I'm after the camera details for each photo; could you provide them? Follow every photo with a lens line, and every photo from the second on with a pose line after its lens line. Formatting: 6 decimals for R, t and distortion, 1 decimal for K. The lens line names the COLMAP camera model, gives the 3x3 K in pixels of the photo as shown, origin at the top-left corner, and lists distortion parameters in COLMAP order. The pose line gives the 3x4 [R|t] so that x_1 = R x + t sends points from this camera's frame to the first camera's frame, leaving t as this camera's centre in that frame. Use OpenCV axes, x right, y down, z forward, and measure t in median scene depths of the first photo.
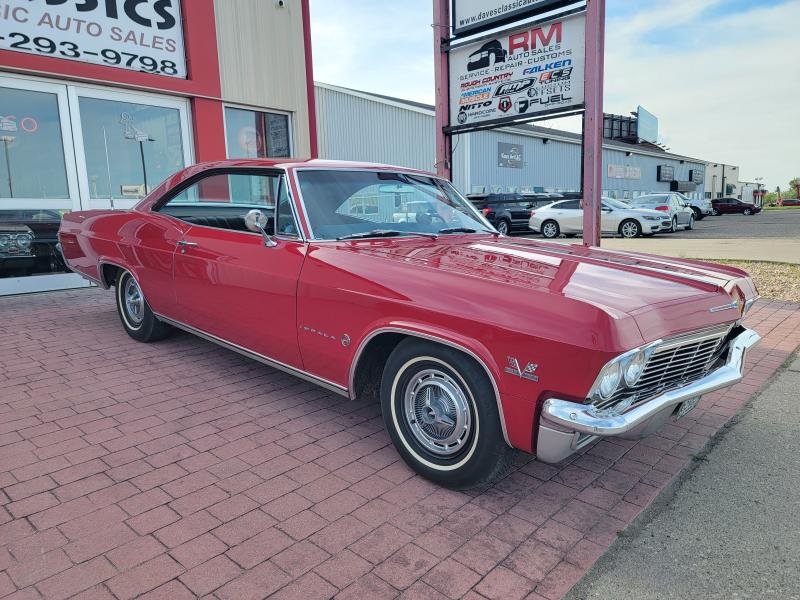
lens RADIAL K [[561.2, 0, 400.5], [0, 561.2, 307.3], [0, 0, 1]] dist [0.068613, -0.062900]
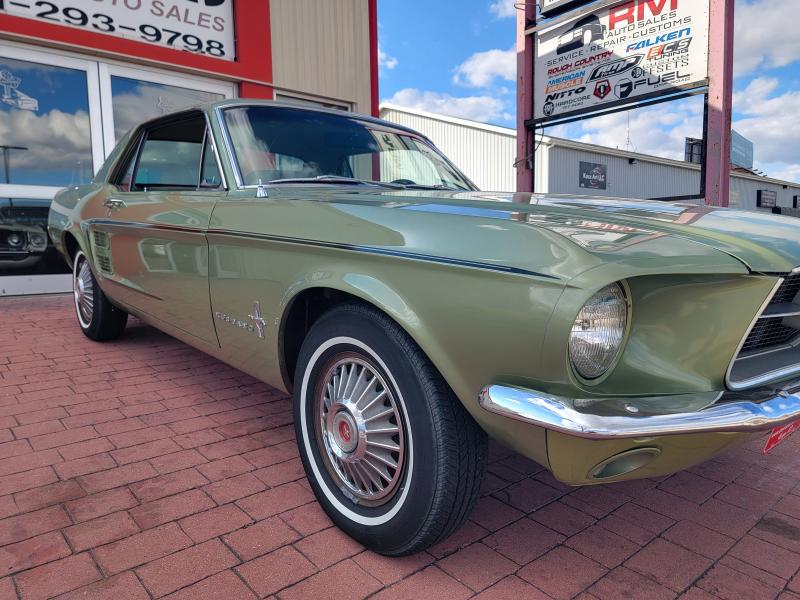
lens RADIAL K [[561.2, 0, 402.4], [0, 561.2, 303.8], [0, 0, 1]] dist [0.068613, -0.062900]
pose [[0.992352, 0.027120, -0.120426, 0.001275], [-0.033859, 0.997952, -0.054264, 0.014478], [0.118708, 0.057927, 0.991238, 0.159595]]
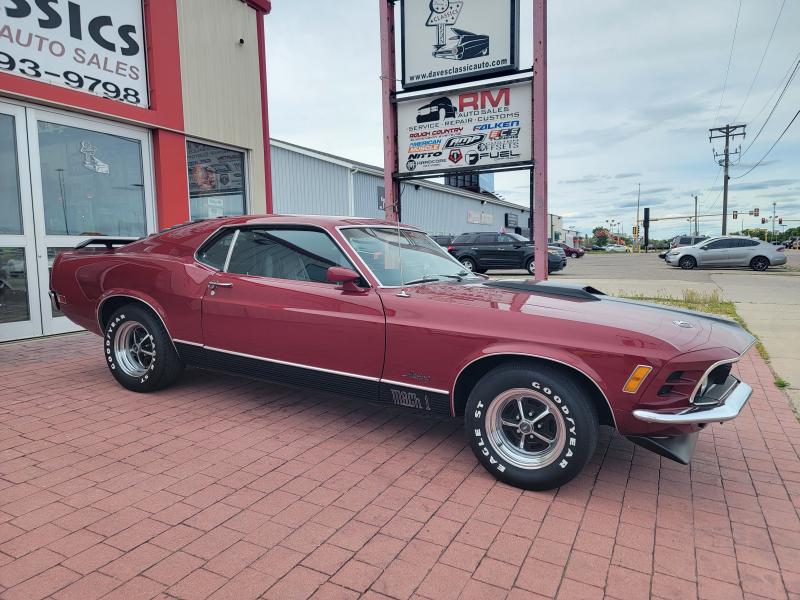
lens RADIAL K [[561.2, 0, 408.3], [0, 561.2, 304.6], [0, 0, 1]] dist [0.068613, -0.062900]
pose [[0.960523, -0.013996, 0.277847, -0.216057], [0.034317, 0.997067, -0.068407, -0.006052], [-0.276074, 0.075241, 0.958187, 0.018586]]
